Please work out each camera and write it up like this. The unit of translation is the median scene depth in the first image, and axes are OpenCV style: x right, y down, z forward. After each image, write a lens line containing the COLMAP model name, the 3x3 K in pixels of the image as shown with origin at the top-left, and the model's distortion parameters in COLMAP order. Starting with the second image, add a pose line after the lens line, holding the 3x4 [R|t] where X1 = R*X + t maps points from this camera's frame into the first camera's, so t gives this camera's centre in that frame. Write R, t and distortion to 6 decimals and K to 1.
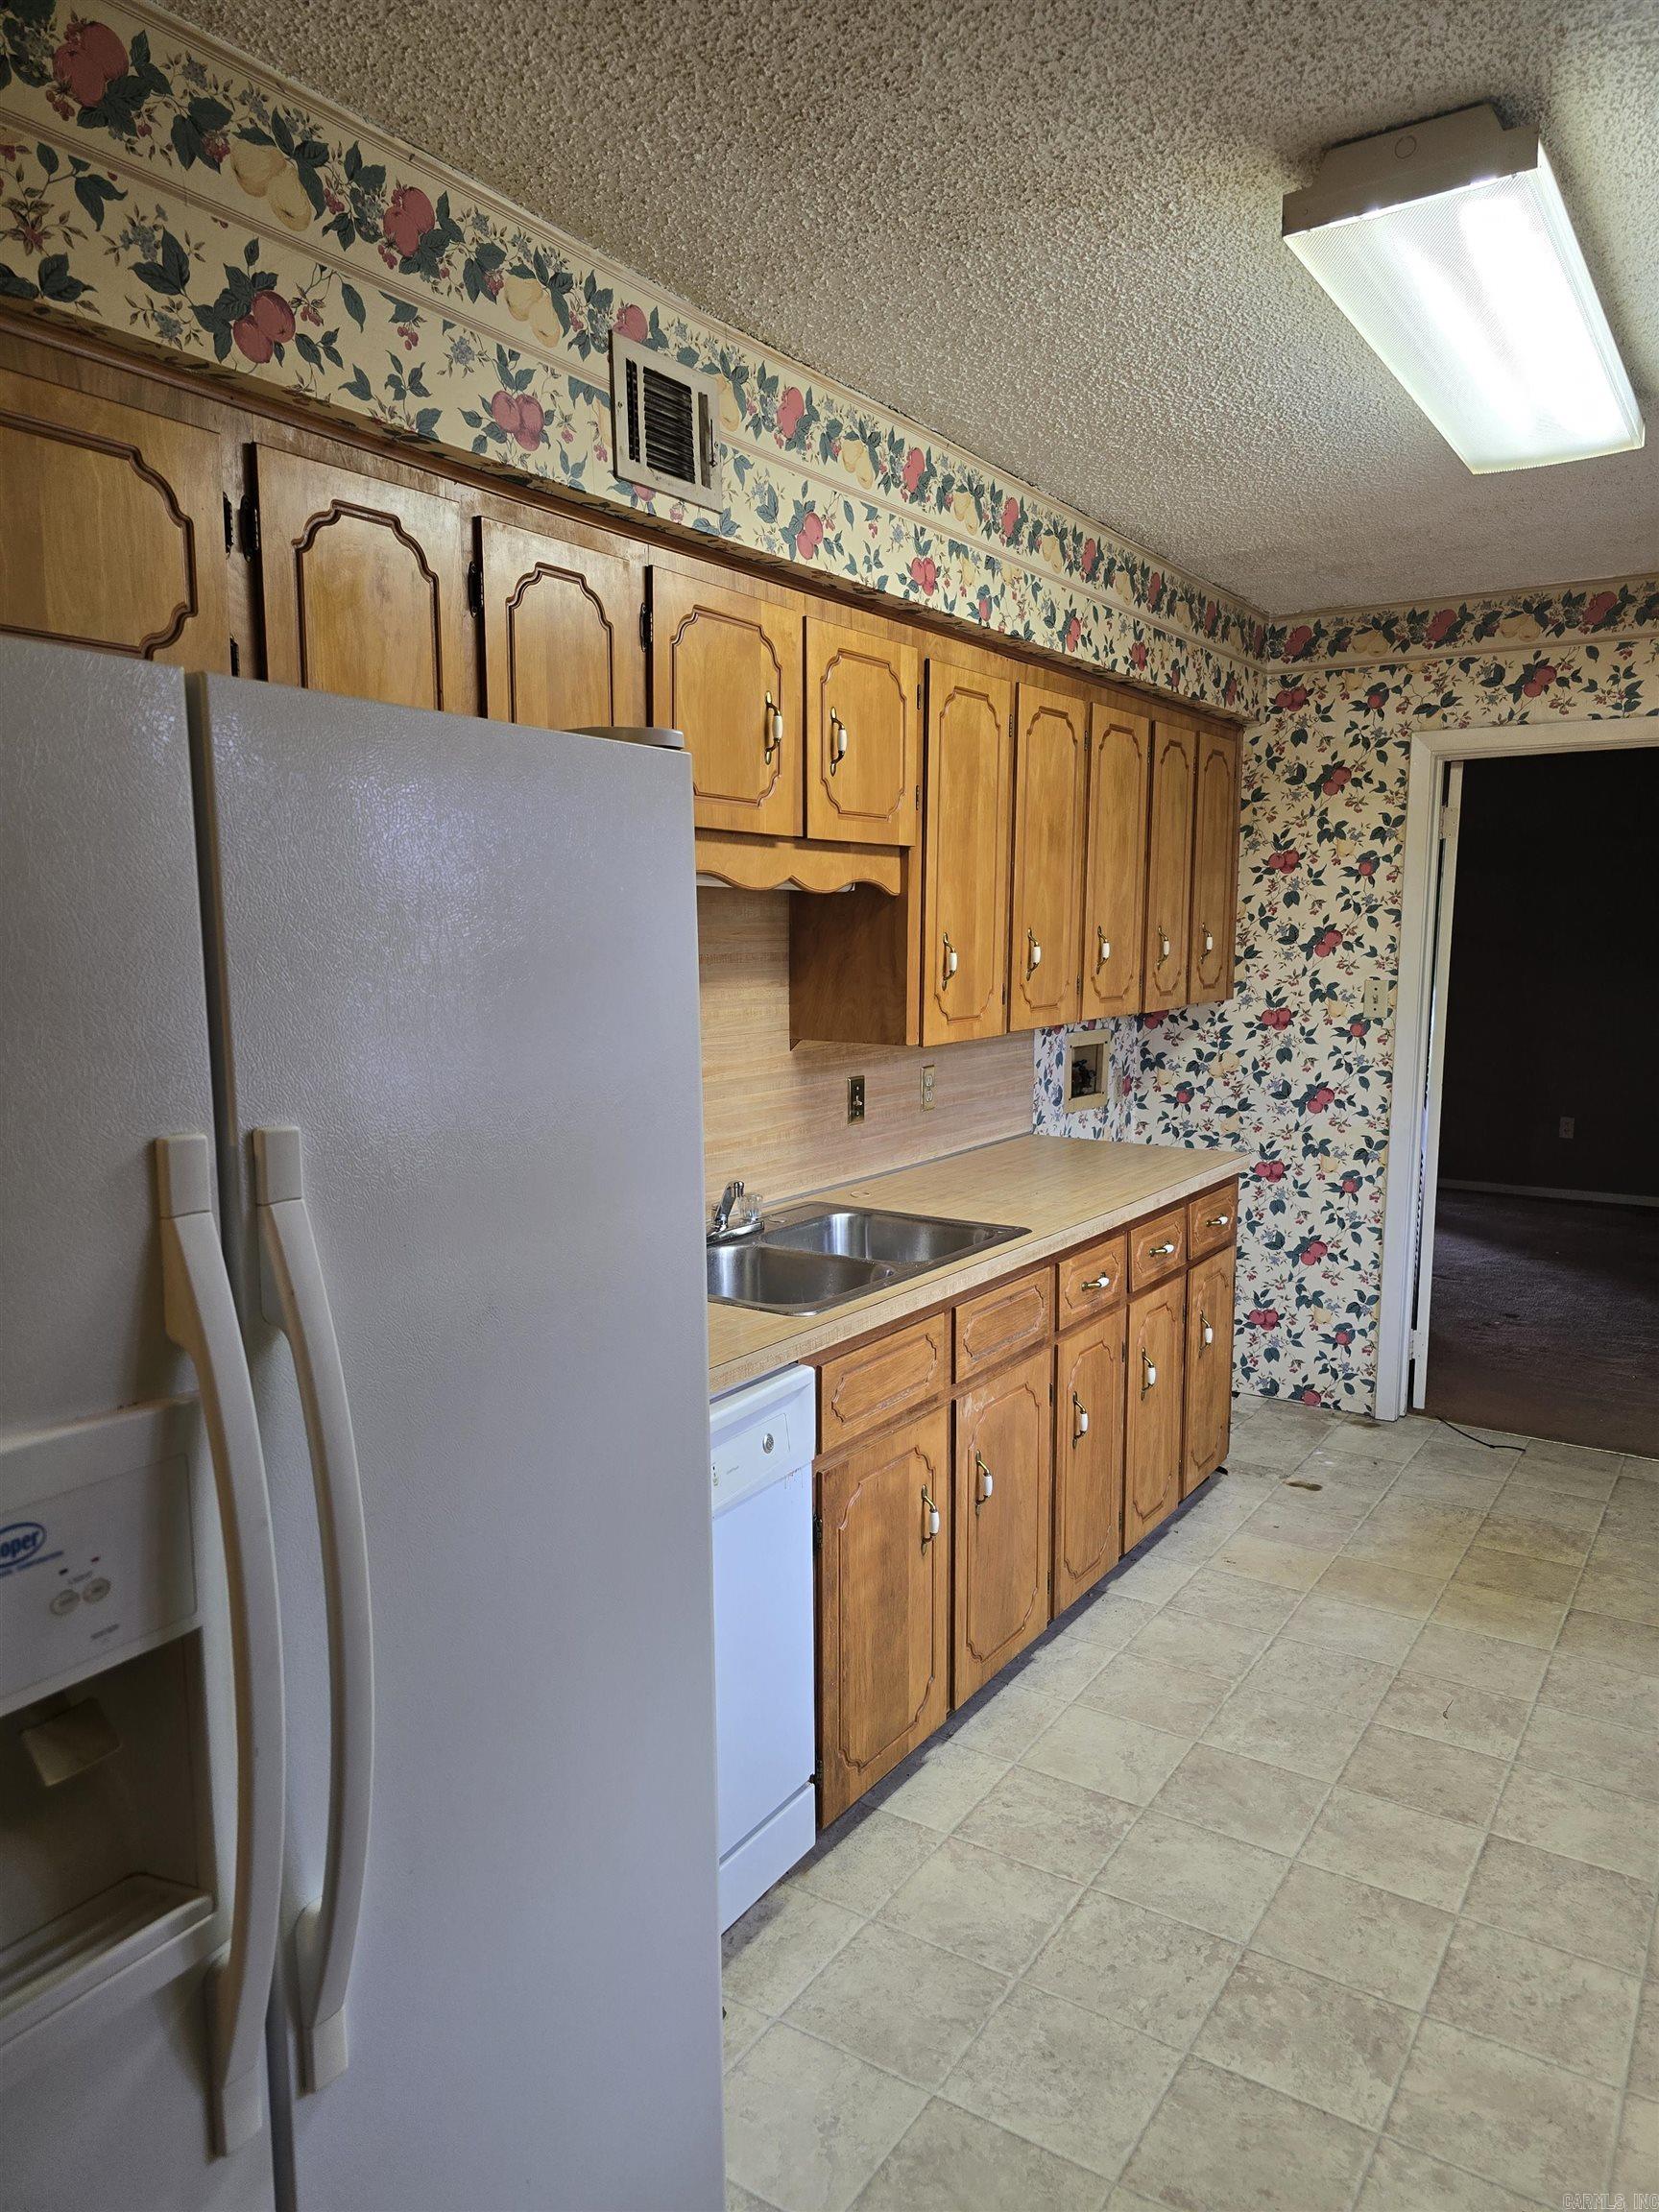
lens RADIAL K [[1472.0, 0, 850.8], [0, 1472.0, 1112.5], [0, 0, 1]] dist [0.057261, -0.045900]
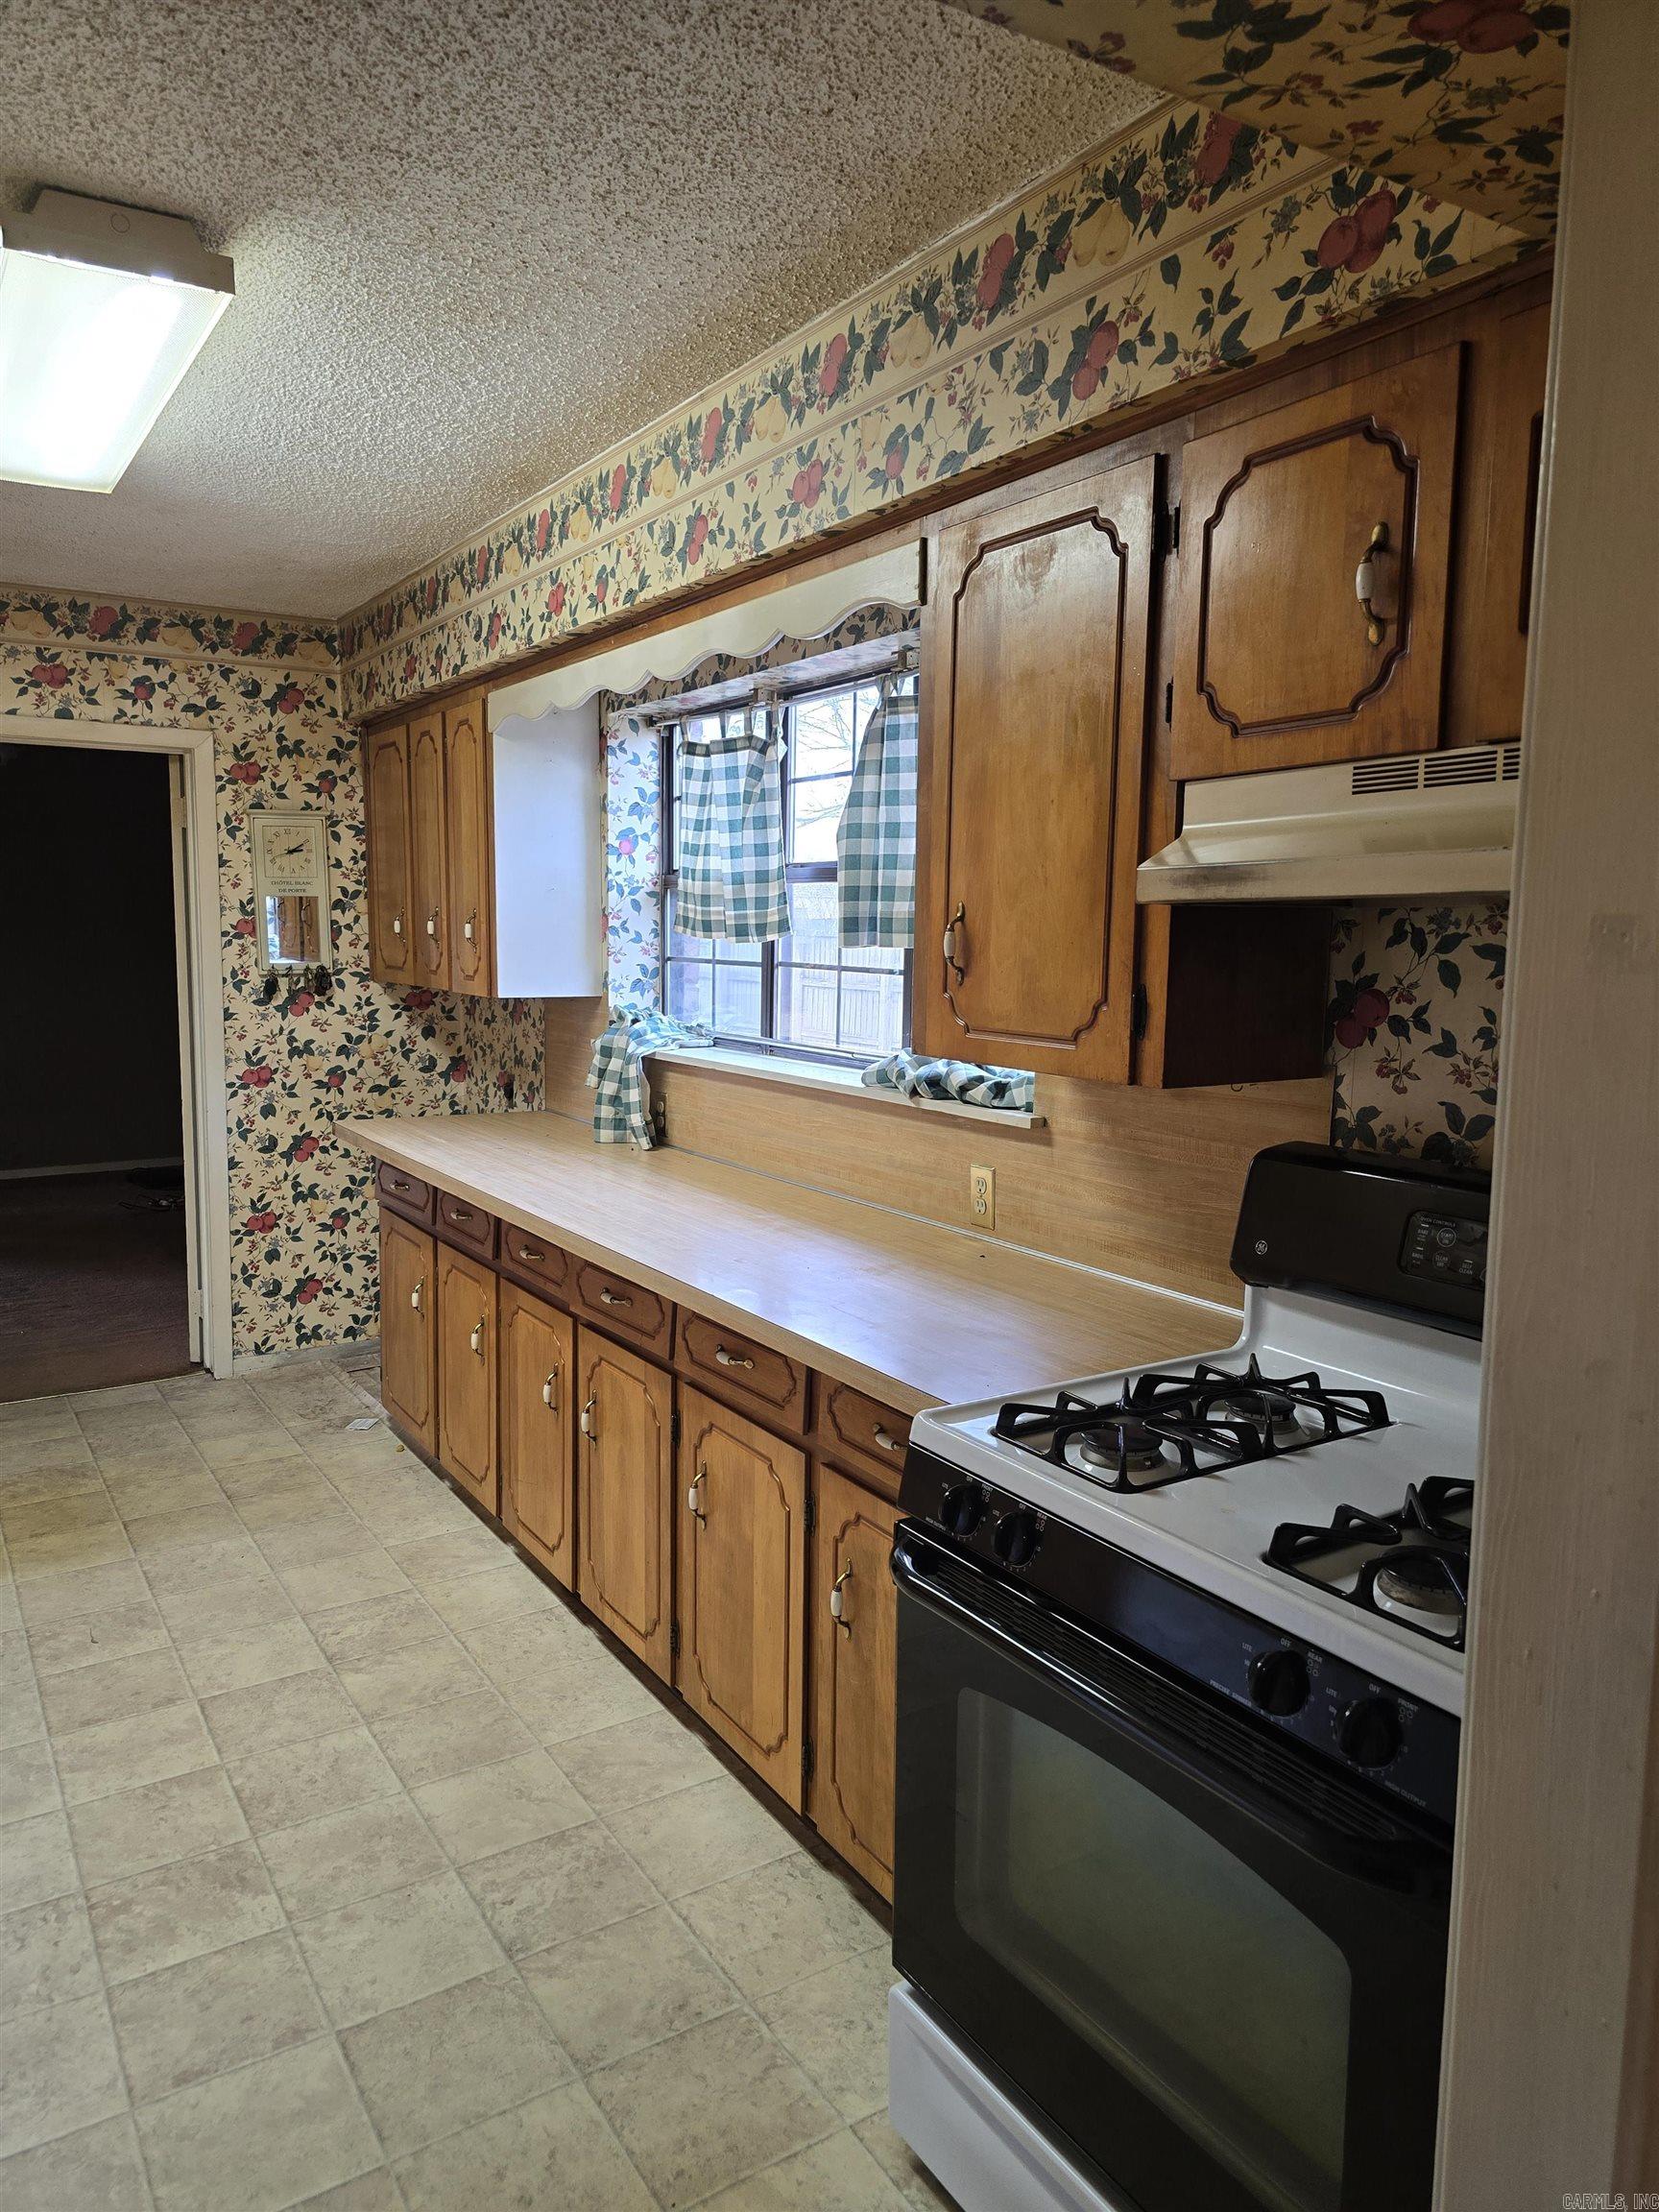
lens RADIAL K [[1472.0, 0, 788.8], [0, 1472.0, 1082.5], [0, 0, 1]] dist [0.057261, -0.045900]
pose [[0.430400, -0.094578, 0.897670, -0.296990], [0.104025, 0.993066, 0.054753, -0.001598], [-0.896624, 0.069814, 0.437255, 0.052280]]
